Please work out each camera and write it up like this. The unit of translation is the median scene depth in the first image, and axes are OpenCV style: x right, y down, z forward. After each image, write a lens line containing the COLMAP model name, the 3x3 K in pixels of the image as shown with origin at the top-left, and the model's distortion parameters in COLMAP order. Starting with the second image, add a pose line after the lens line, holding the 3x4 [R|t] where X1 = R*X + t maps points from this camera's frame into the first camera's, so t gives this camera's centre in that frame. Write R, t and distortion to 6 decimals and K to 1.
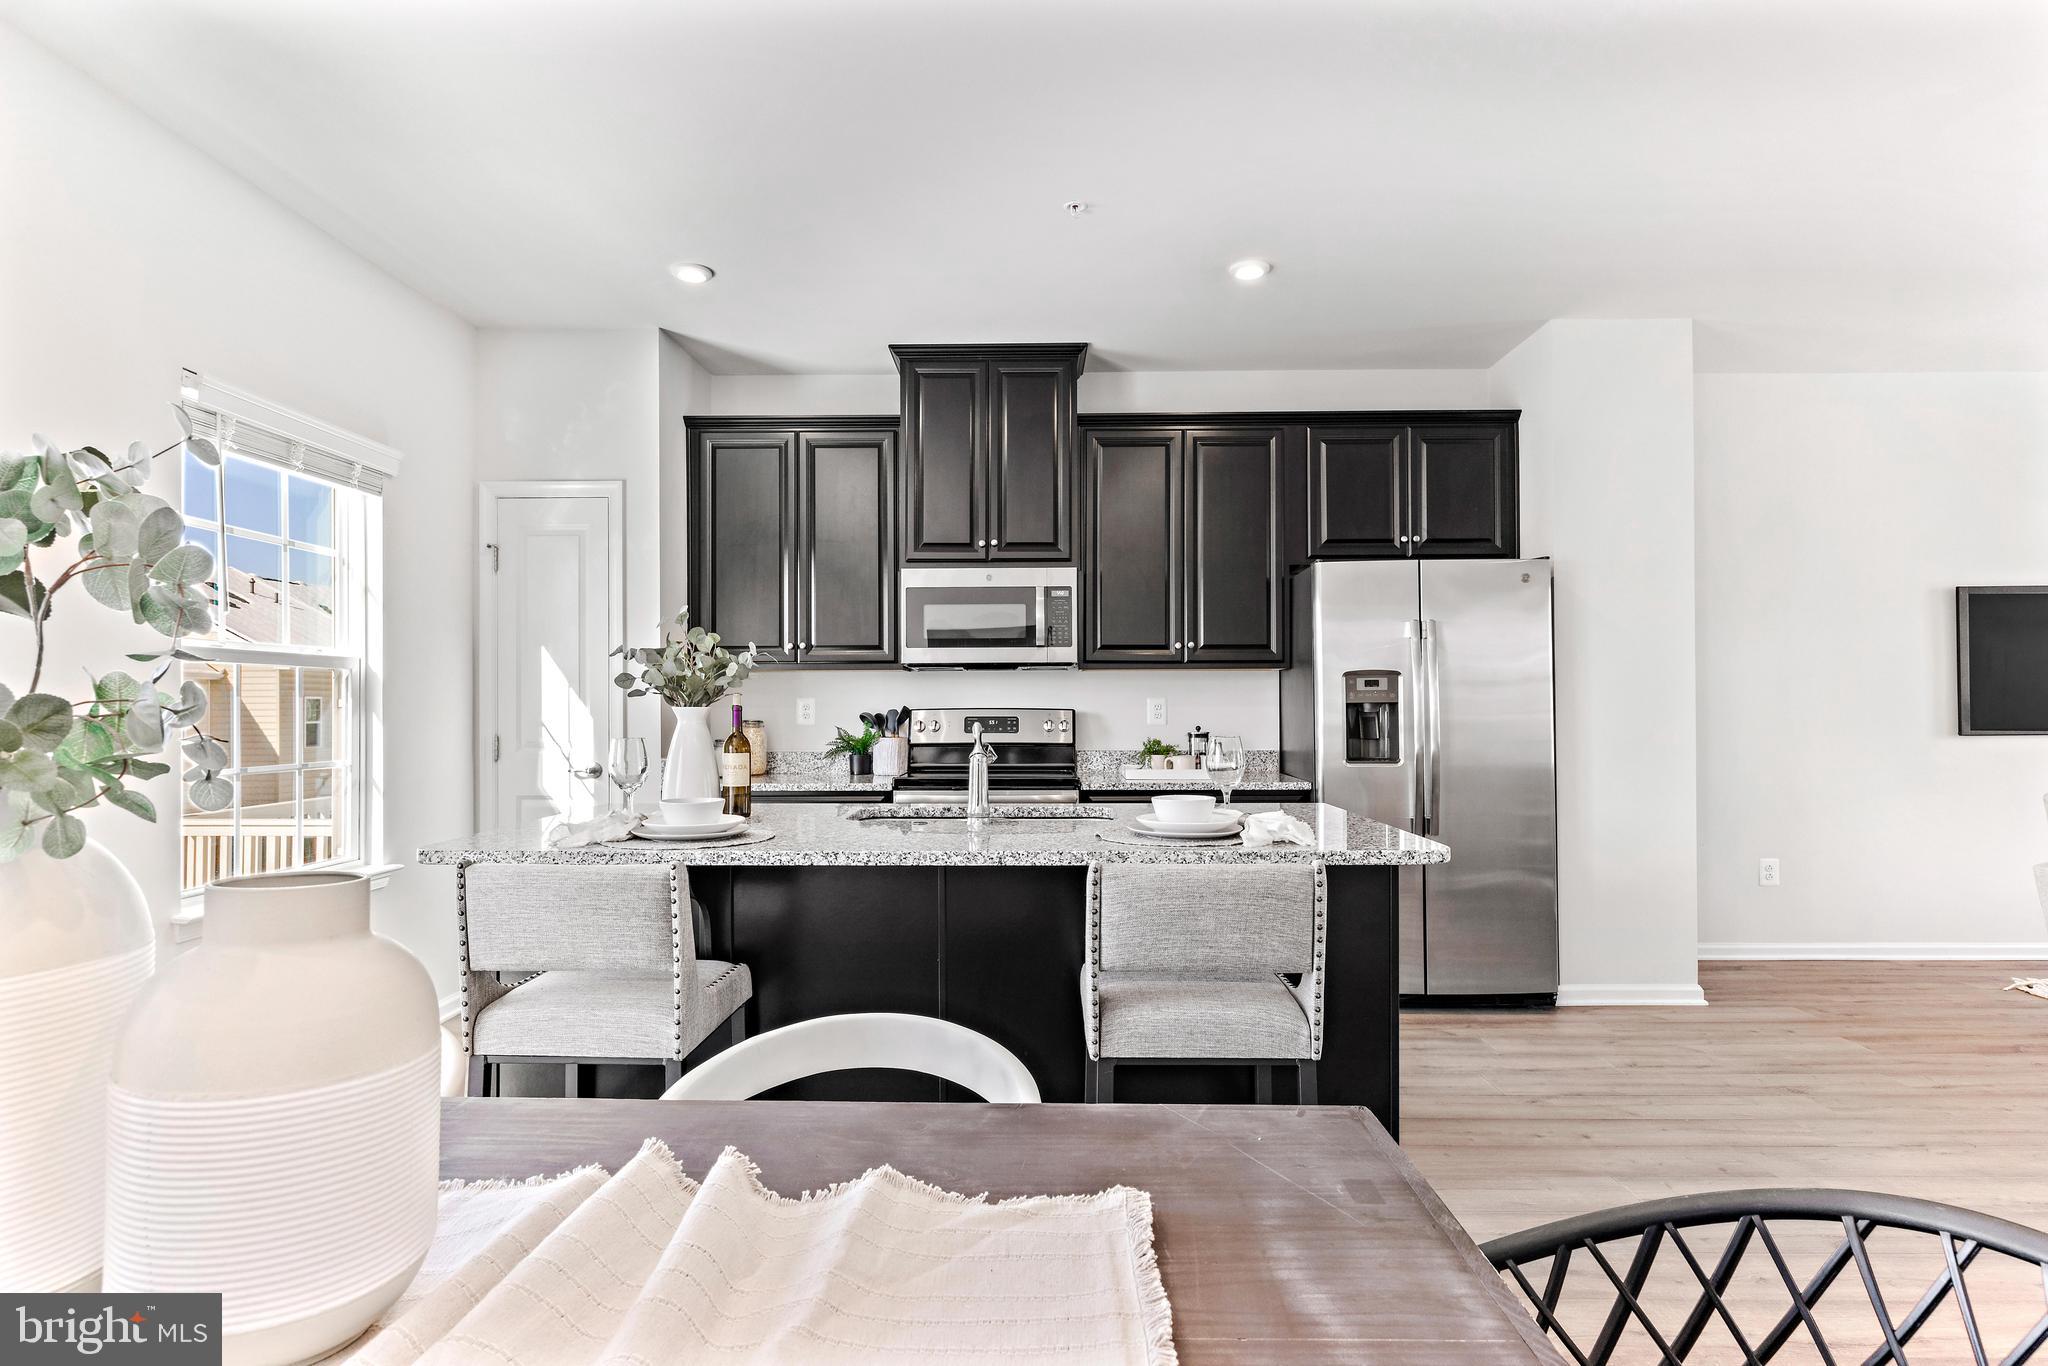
lens RADIAL K [[1080.3, 0, 1021.9], [0, 1080.3, 700.2], [0, 0, 1]] dist [-0.013502, 0.002478]
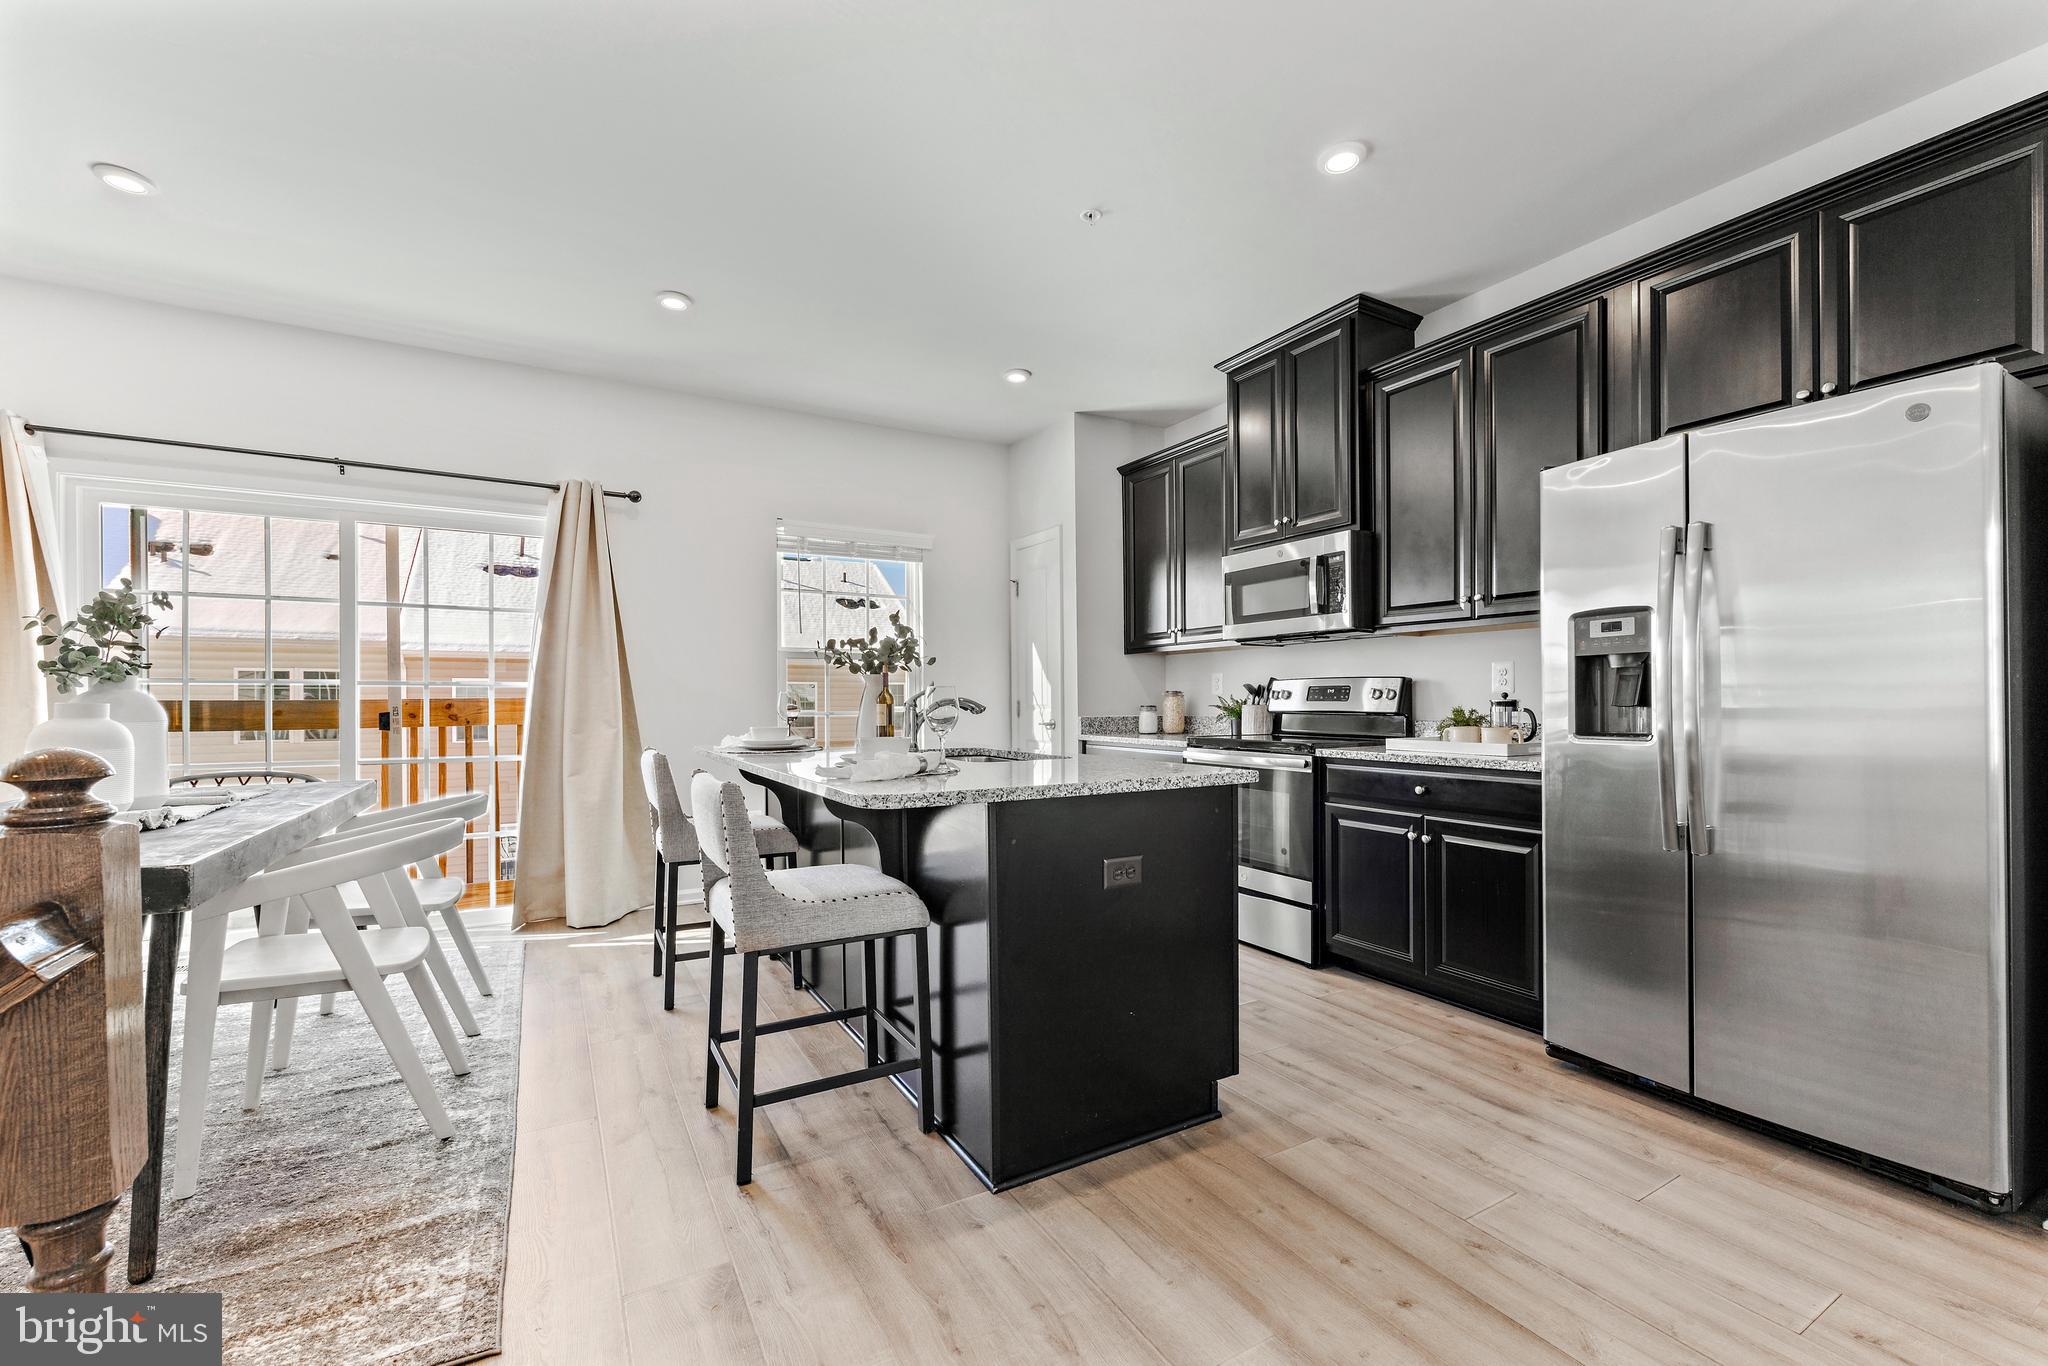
lens RADIAL K [[830.3, 0, 1018.8], [0, 830.3, 704.4], [0, 0, 1]] dist [-0.005434, 0.000707]
pose [[0.517992, 0.004860, -0.855372, 0.538256], [0.005549, 0.999944, 0.009042, 0.026003], [0.855368, -0.009430, 0.517936, 0.355483]]
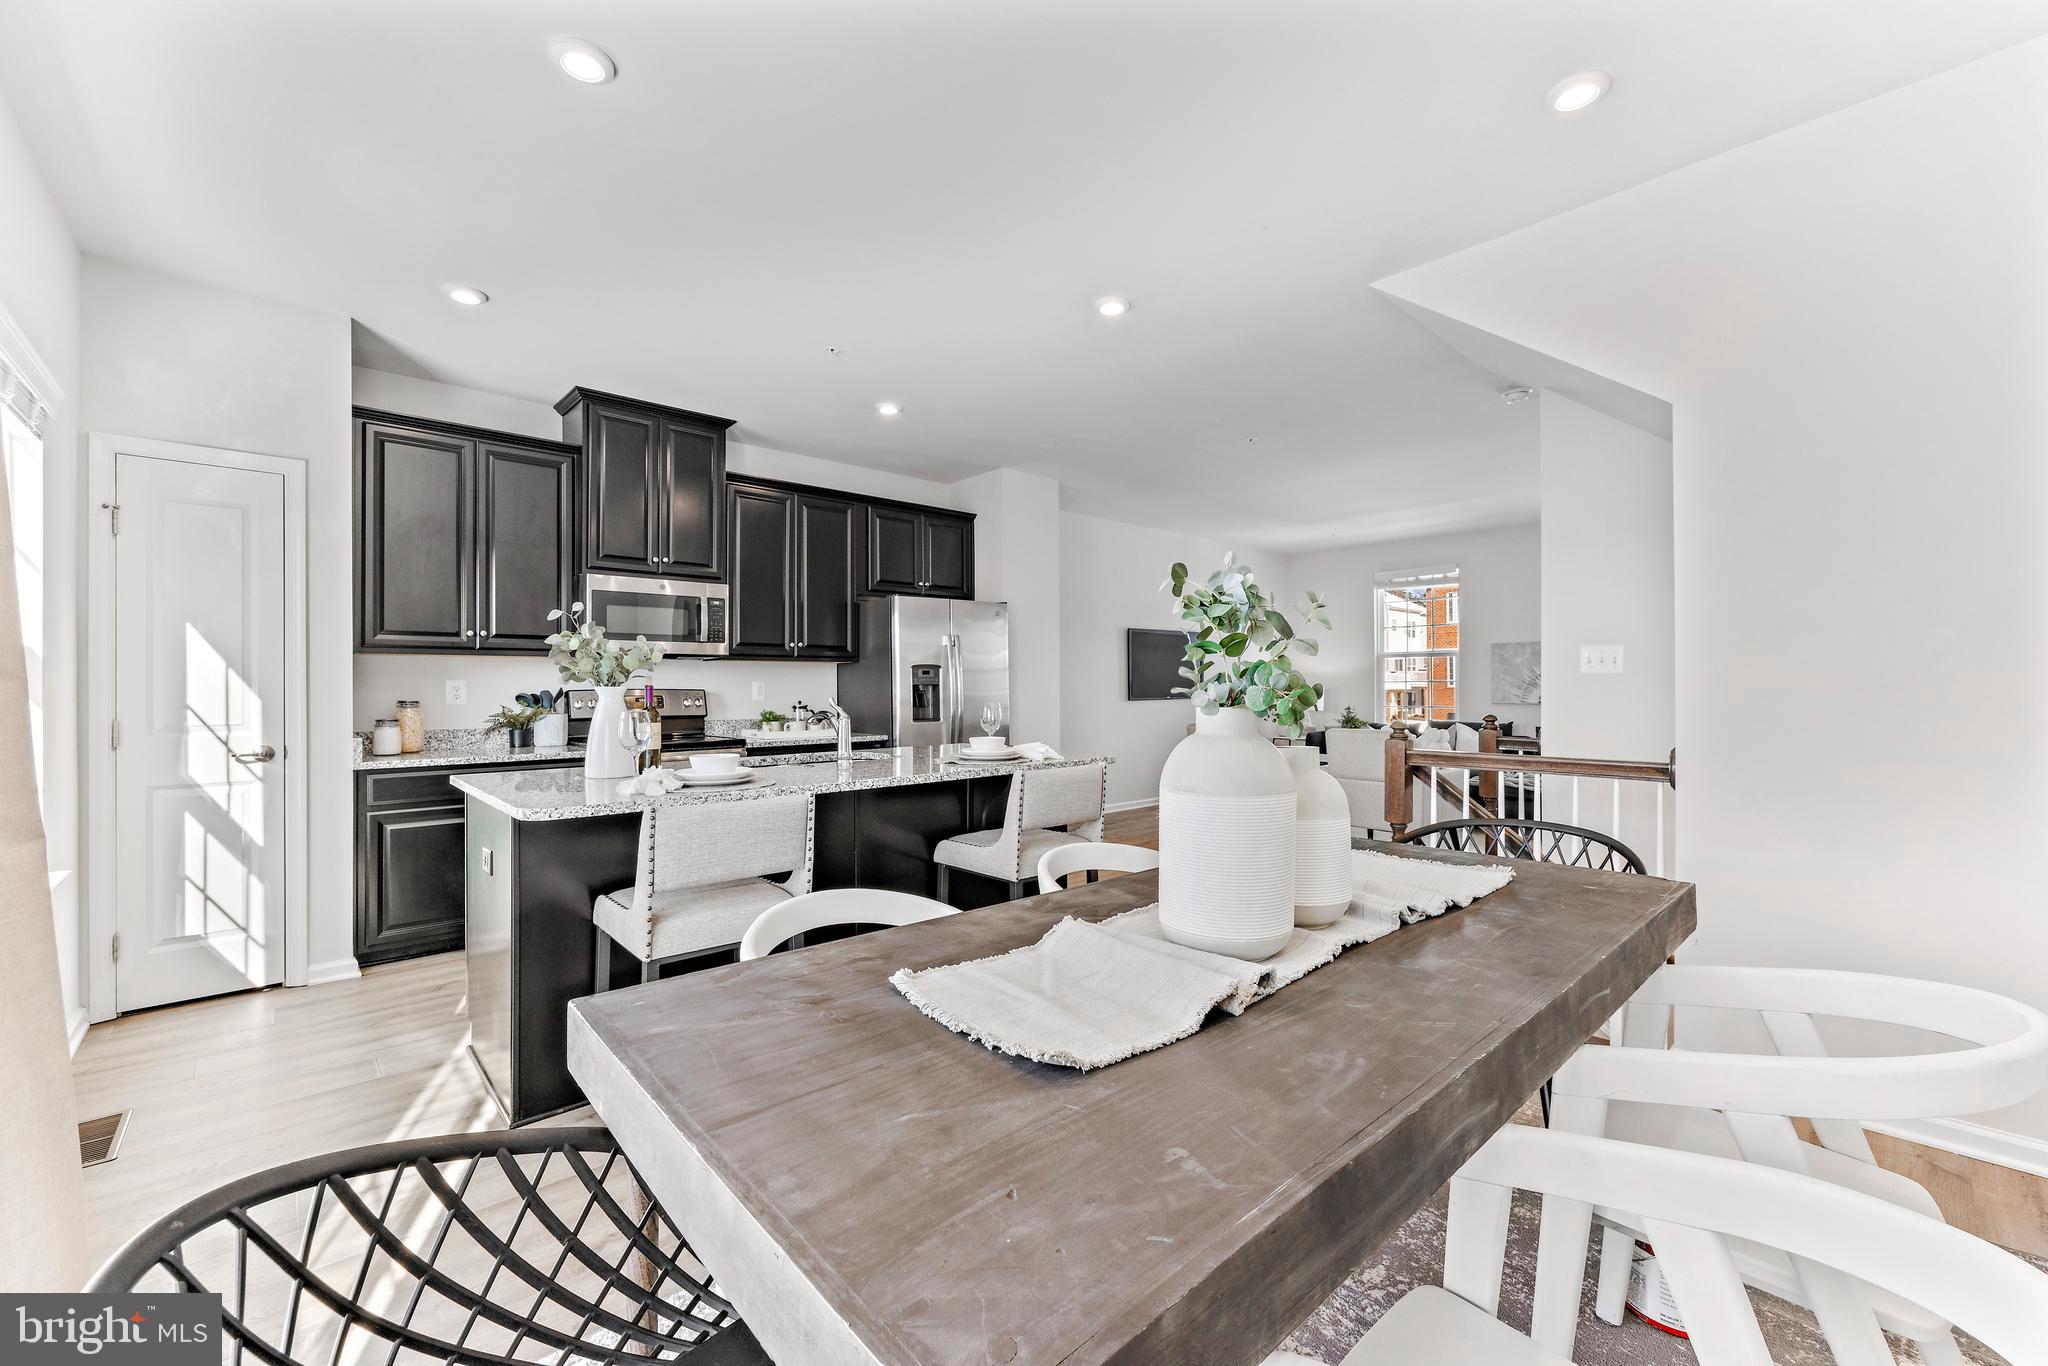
lens RADIAL K [[830.3, 0, 1017.9], [0, 830.3, 680.9], [0, 0, 1]] dist [-0.005434, 0.000707]
pose [[0.724547, 0.003798, 0.689215, -0.403596], [-0.001503, 0.999991, -0.003930, 0.001308], [-0.689224, 0.001812, 0.724547, -0.004754]]
